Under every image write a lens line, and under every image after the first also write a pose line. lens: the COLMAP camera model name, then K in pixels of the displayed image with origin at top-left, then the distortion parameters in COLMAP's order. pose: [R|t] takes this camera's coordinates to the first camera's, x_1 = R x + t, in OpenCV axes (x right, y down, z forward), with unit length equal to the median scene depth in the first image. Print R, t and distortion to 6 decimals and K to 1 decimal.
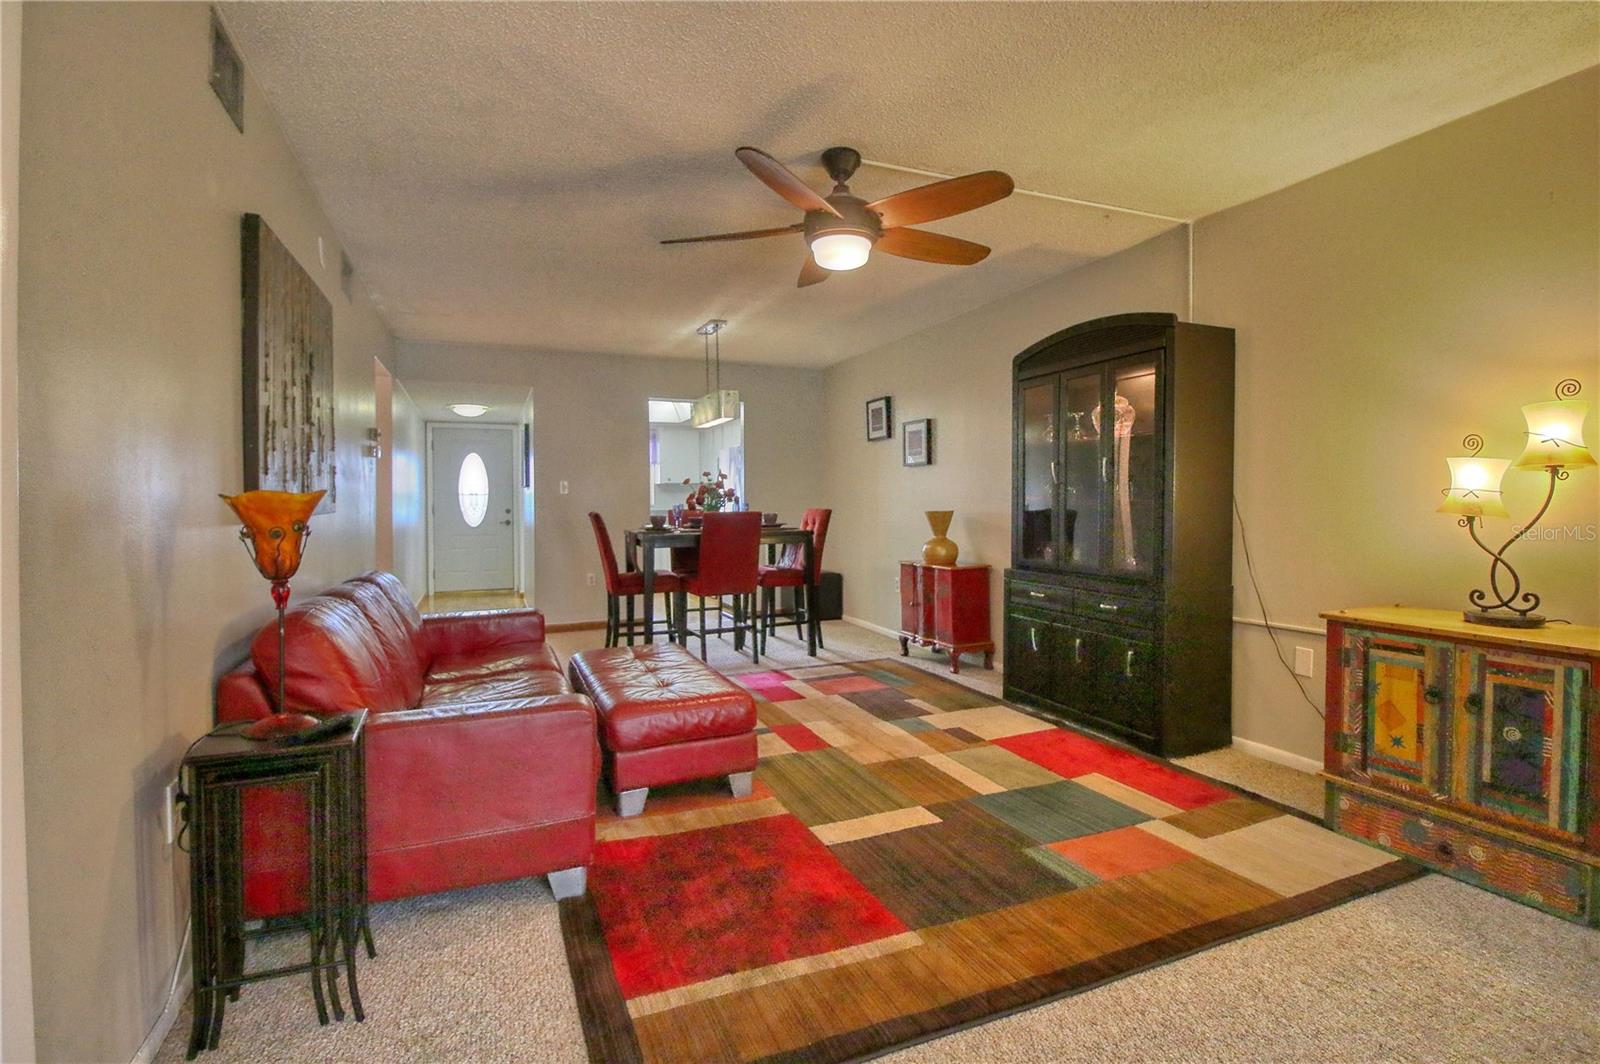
lens RADIAL K [[847.3, 0, 888.1], [0, 847.3, 525.9], [0, 0, 1]] dist [-0.000410, -0.022964]
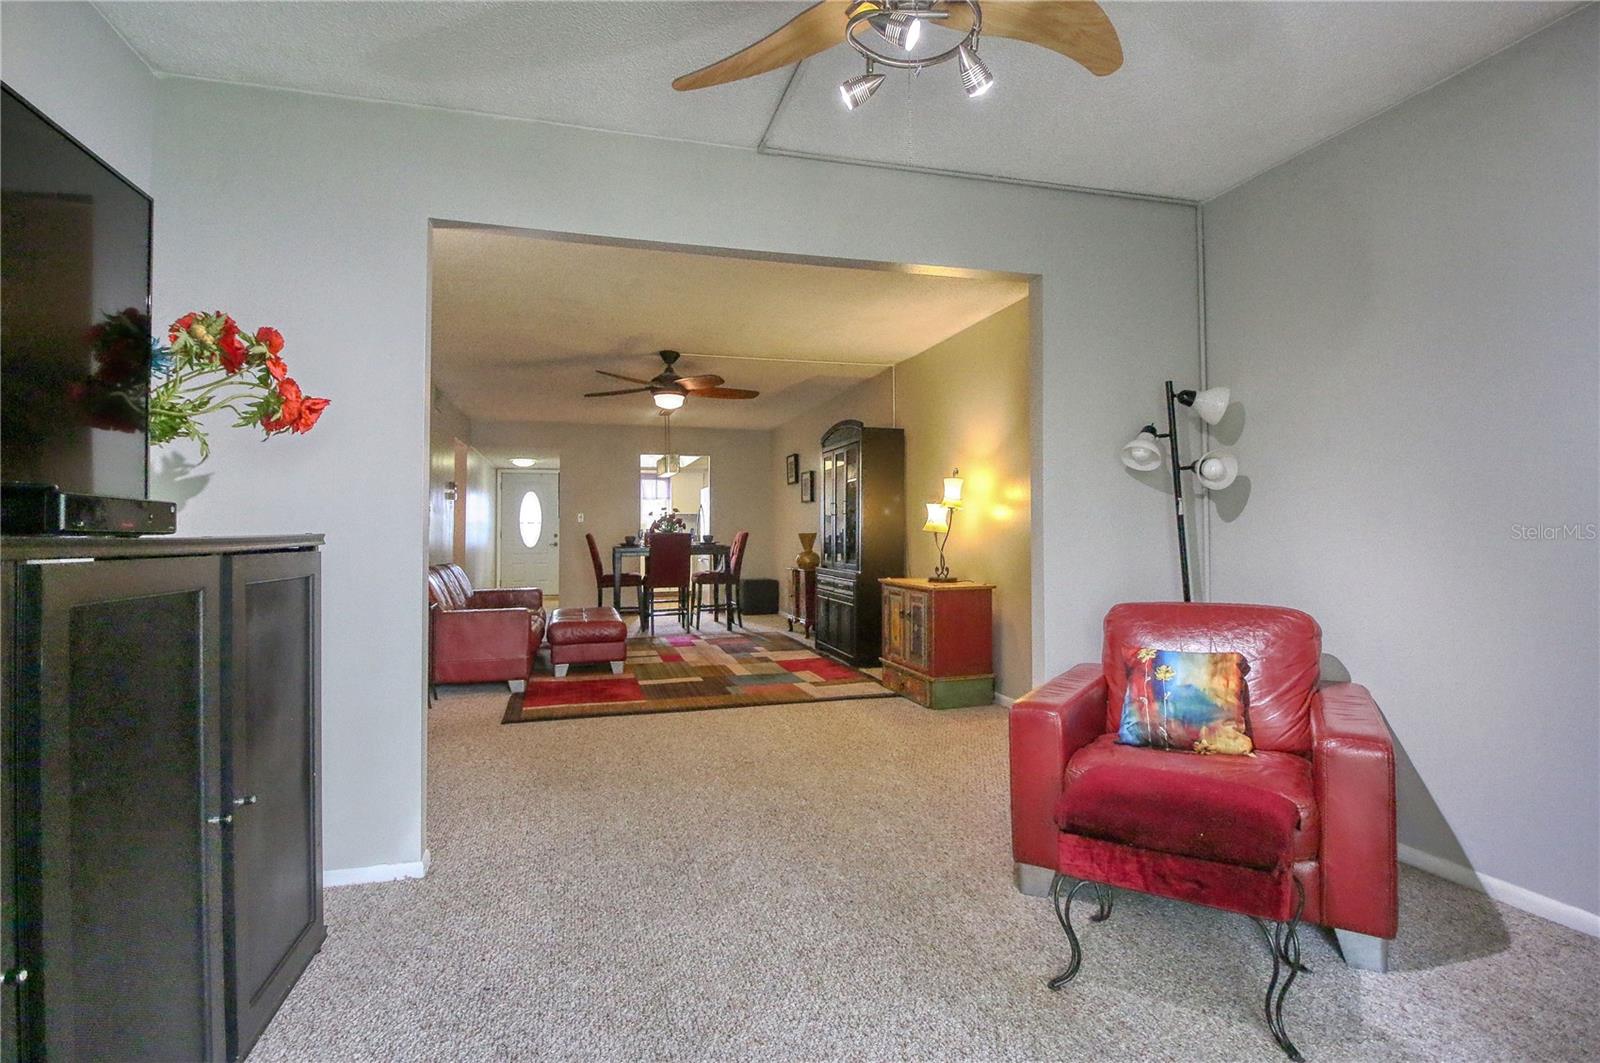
lens RADIAL K [[740.7, 0, 807.0], [0, 740.7, 511.7], [0, 0, 1]] dist [0.000309, -0.013847]
pose [[0.993964, -0.001759, -0.109695, 0.366764], [-0.003944, 0.998652, -0.051752, 0.022621], [0.109638, 0.051872, 0.992617, -0.555109]]
